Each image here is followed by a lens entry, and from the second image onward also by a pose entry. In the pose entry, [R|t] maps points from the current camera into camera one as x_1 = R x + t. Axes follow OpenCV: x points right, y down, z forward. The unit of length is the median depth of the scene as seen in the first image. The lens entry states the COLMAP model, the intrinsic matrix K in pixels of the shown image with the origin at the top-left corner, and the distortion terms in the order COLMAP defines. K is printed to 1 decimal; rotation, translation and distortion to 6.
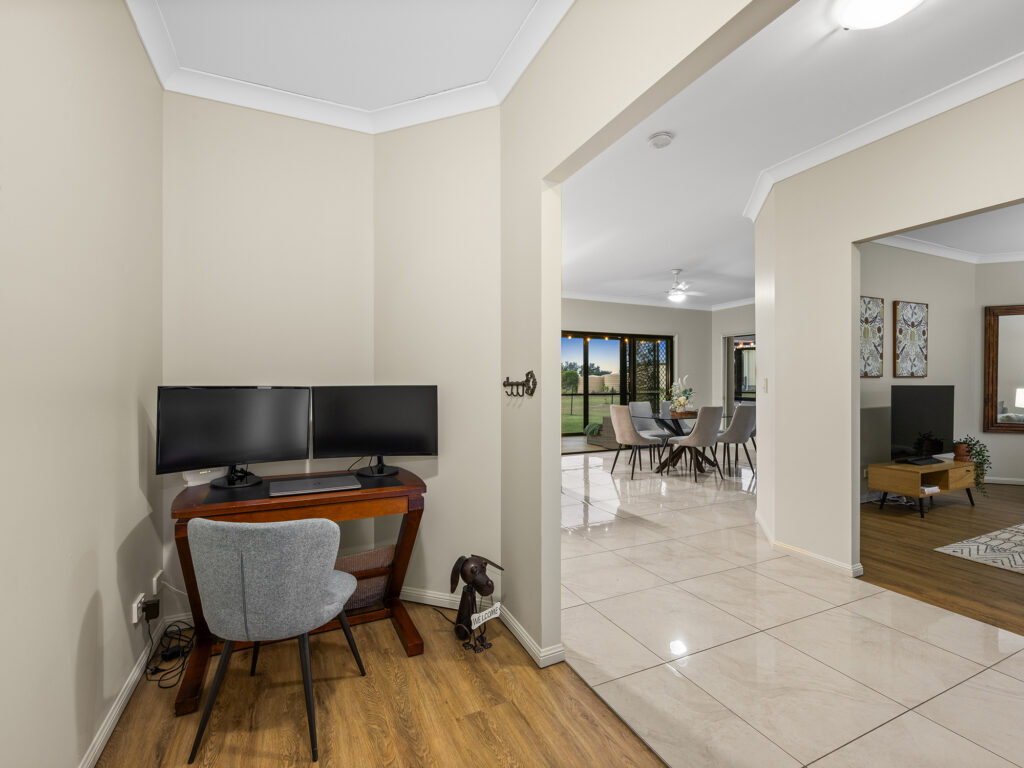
lens RADIAL K [[462.9, 0, 512.0], [0, 462.9, 384.0], [0, 0, 1]] dist [-0.001379, -0.000256]
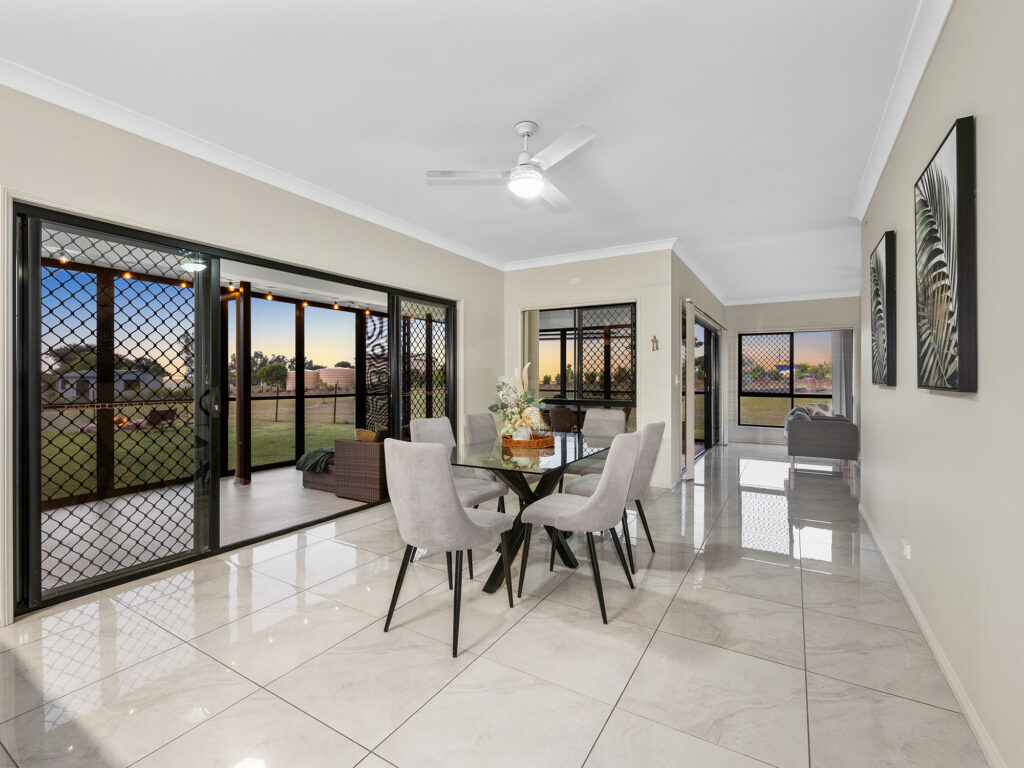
lens RADIAL K [[462.9, 0, 512.0], [0, 462.9, 384.0], [0, 0, 1]] dist [-0.001379, -0.000256]
pose [[0.828826, 0.001310, 0.559505, 0.056137], [-0.006509, 0.999952, 0.007302, 0.000604], [-0.559469, -0.009694, 0.828795, 0.377547]]
